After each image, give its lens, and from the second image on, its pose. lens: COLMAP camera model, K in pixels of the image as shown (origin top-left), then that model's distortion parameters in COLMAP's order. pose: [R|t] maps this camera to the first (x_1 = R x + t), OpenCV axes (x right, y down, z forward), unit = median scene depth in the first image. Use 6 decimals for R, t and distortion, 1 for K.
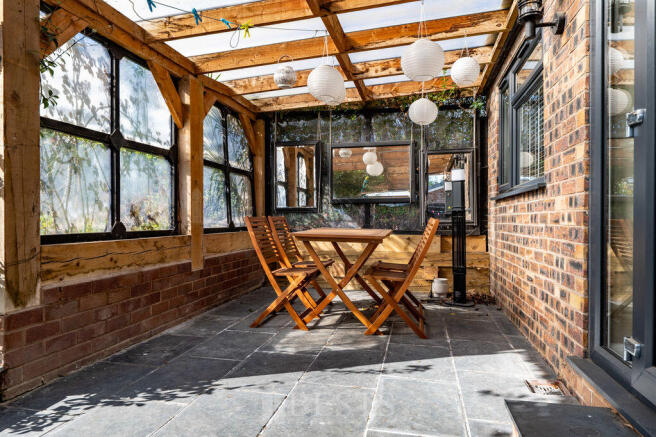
lens RADIAL K [[439.1, 0, 328.0], [0, 439.1, 218.5], [0, 0, 1]] dist [0.005532, 0.001972]
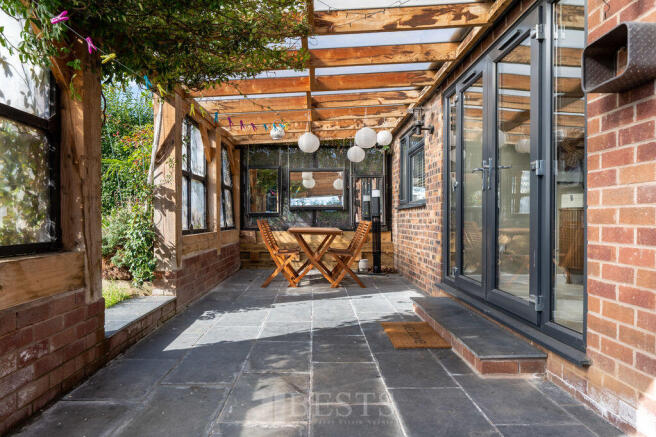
lens RADIAL K [[439.1, 0, 328.0], [0, 439.1, 218.5], [0, 0, 1]] dist [0.005532, 0.001972]
pose [[0.972341, -0.000358, 0.233566, -0.265582], [0.000558, 1.000000, -0.000790, -0.007085], [-0.233565, 0.000899, 0.972341, -0.551330]]
